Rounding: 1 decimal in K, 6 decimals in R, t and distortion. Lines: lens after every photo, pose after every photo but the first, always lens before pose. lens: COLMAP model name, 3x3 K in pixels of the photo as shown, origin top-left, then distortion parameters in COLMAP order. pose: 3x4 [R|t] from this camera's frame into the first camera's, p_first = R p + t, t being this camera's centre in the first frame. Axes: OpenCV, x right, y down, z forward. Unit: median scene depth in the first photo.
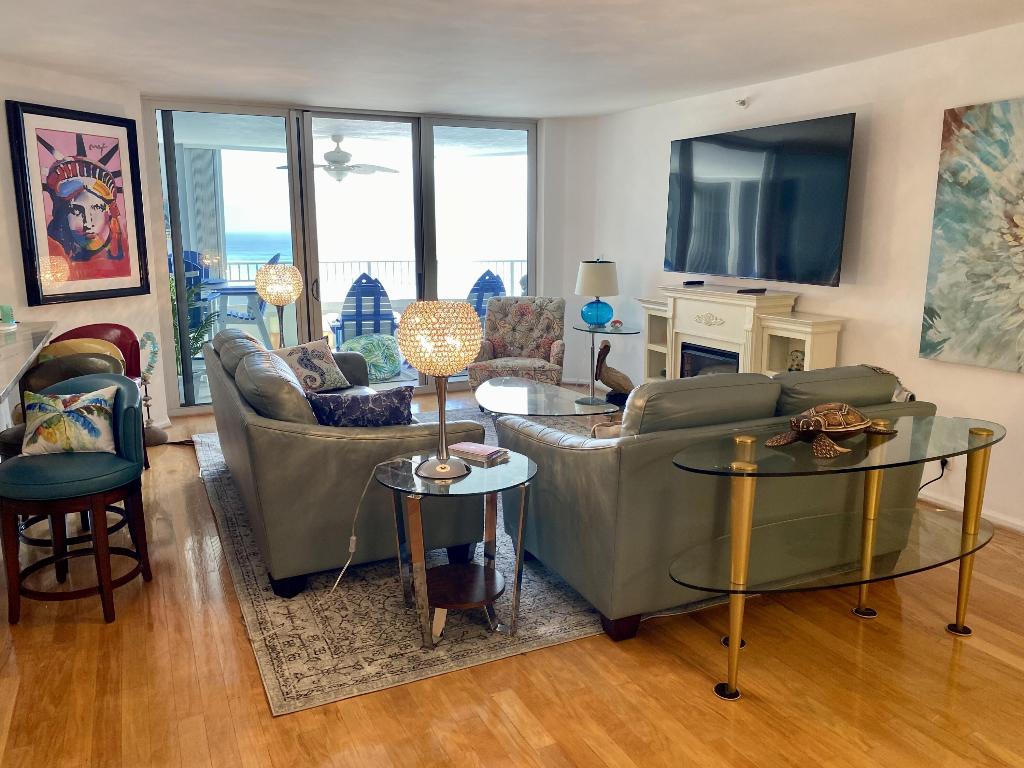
lens RADIAL K [[772.1, 0, 509.5], [0, 772.1, 388.1], [0, 0, 1]] dist [-0.002559, -0.003597]
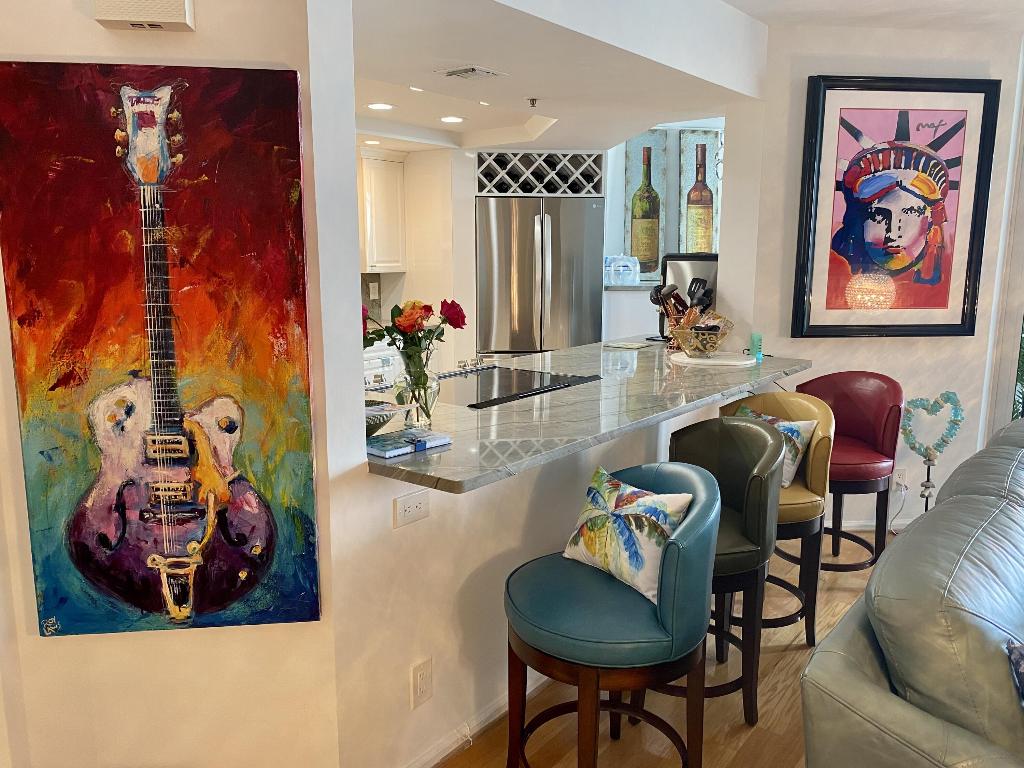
lens RADIAL K [[772.1, 0, 509.4], [0, 772.1, 383.6], [0, 0, 1]] dist [-0.002559, -0.003597]
pose [[0.434055, 0.156551, -0.887180, -0.034531], [-0.184598, 0.979345, 0.082500, -0.066516], [0.881771, 0.127963, 0.453988, 0.362292]]
